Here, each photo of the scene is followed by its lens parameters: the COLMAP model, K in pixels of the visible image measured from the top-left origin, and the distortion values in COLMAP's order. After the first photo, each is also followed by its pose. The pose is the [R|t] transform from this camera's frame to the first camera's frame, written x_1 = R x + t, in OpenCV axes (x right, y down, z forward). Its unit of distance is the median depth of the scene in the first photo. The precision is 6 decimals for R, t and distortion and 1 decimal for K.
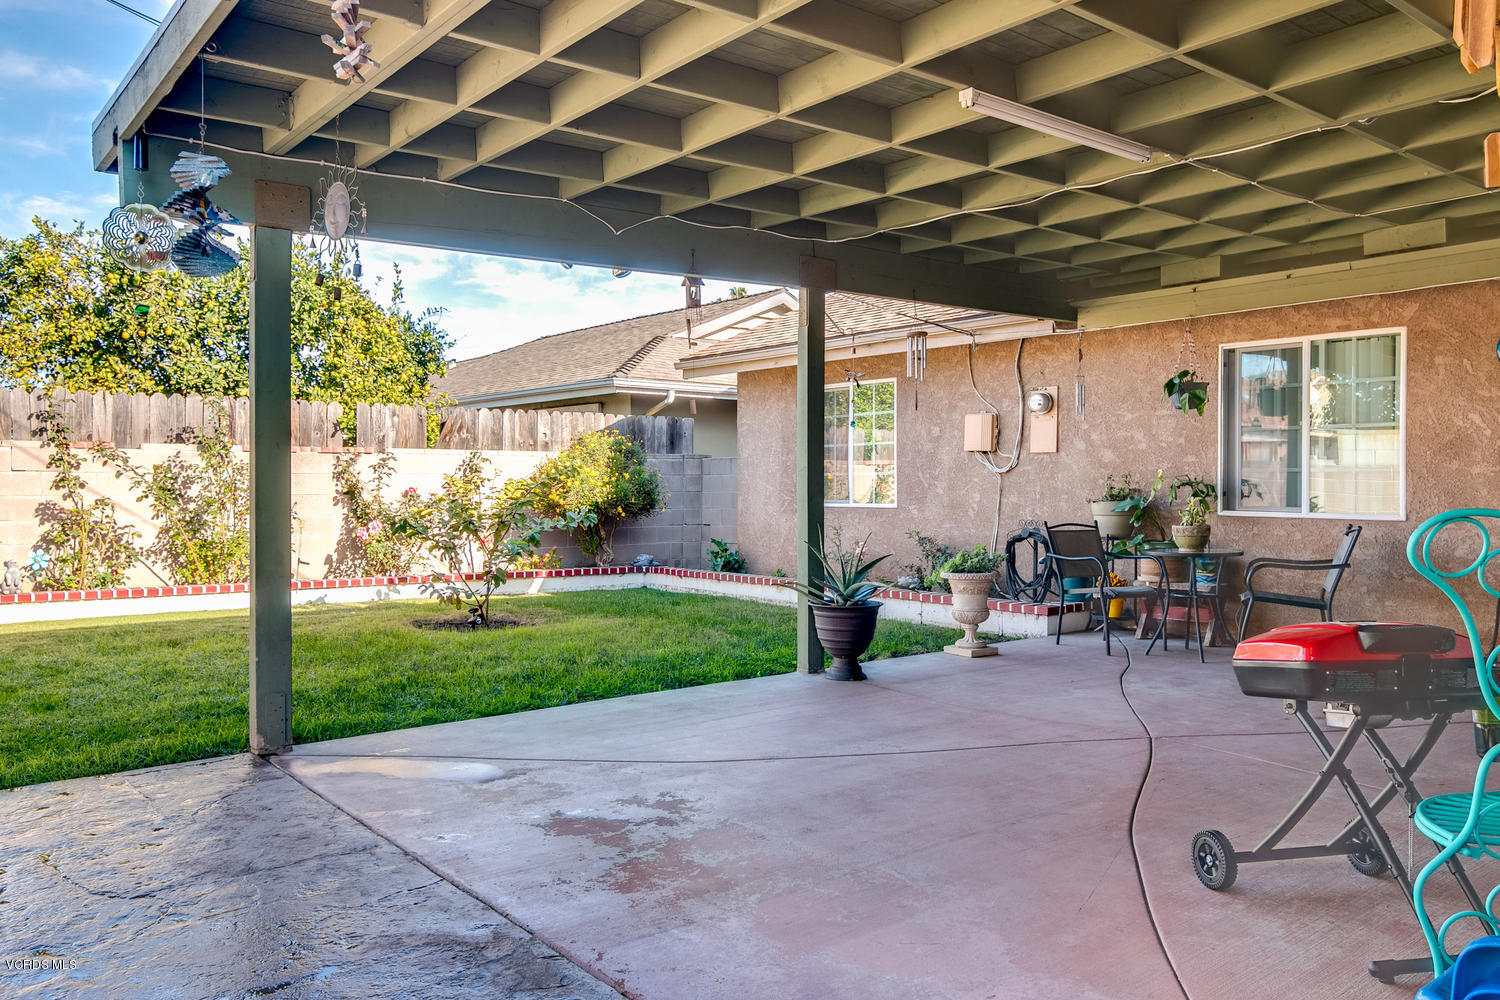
lens RADIAL K [[1092.5, 0, 745.0], [0, 1092.5, 496.5], [0, 0, 1]] dist [0.006740, 0.005972]
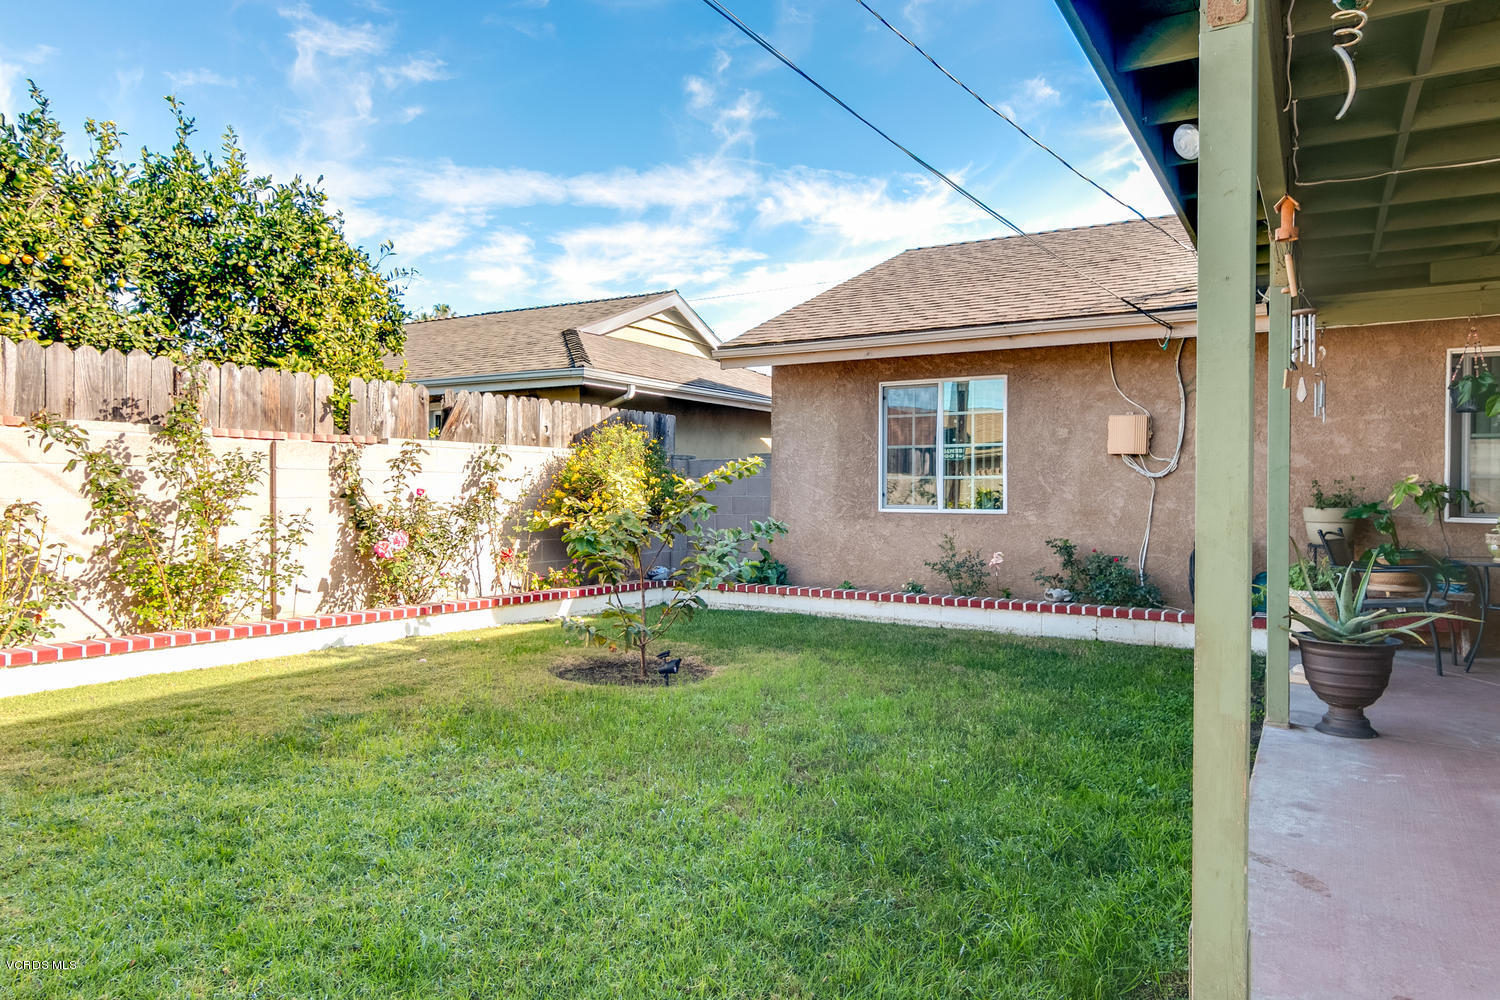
lens RADIAL K [[945.9, 0, 755.3], [0, 945.9, 494.5], [0, 0, 1]] dist [0.009712, -0.000907]
pose [[0.942678, 0.004454, 0.333673, -0.346182], [-0.002593, 0.999979, -0.006023, -0.000839], [-0.333693, 0.004812, 0.942670, 0.316782]]
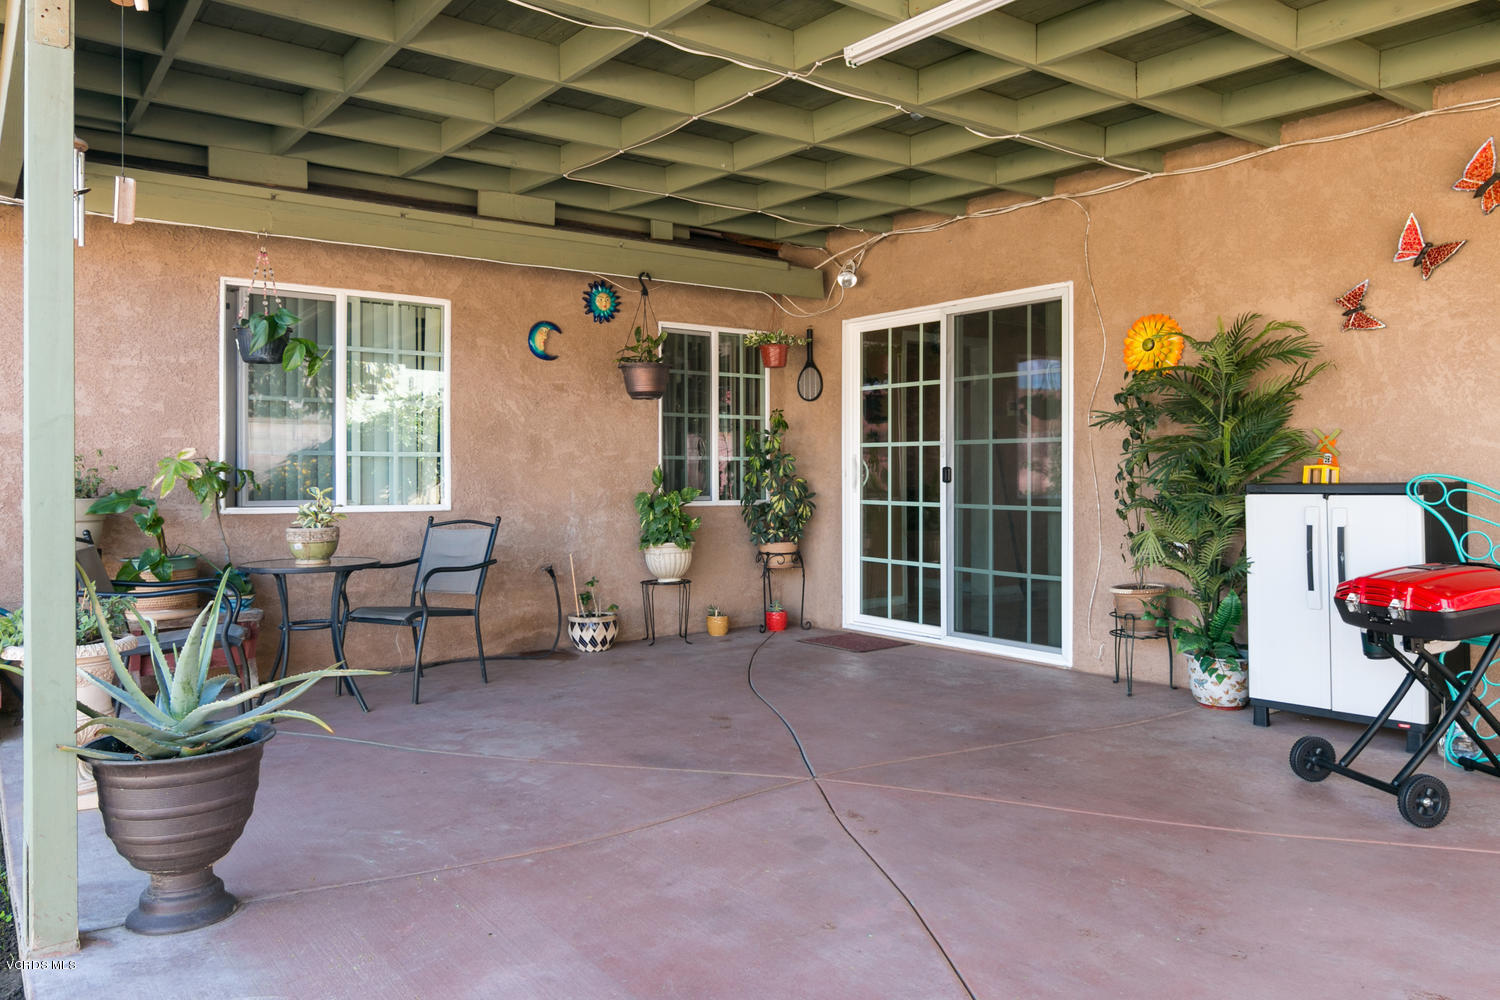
lens RADIAL K [[1081.2, 0, 752.9], [0, 1081.2, 469.9], [0, 0, 1]] dist [0.000262, -0.001861]
pose [[0.058433, 0.006473, 0.998270, -0.201050], [0.016051, 0.999844, -0.007423, -0.000845], [-0.998162, 0.016457, 0.058320, 0.482201]]
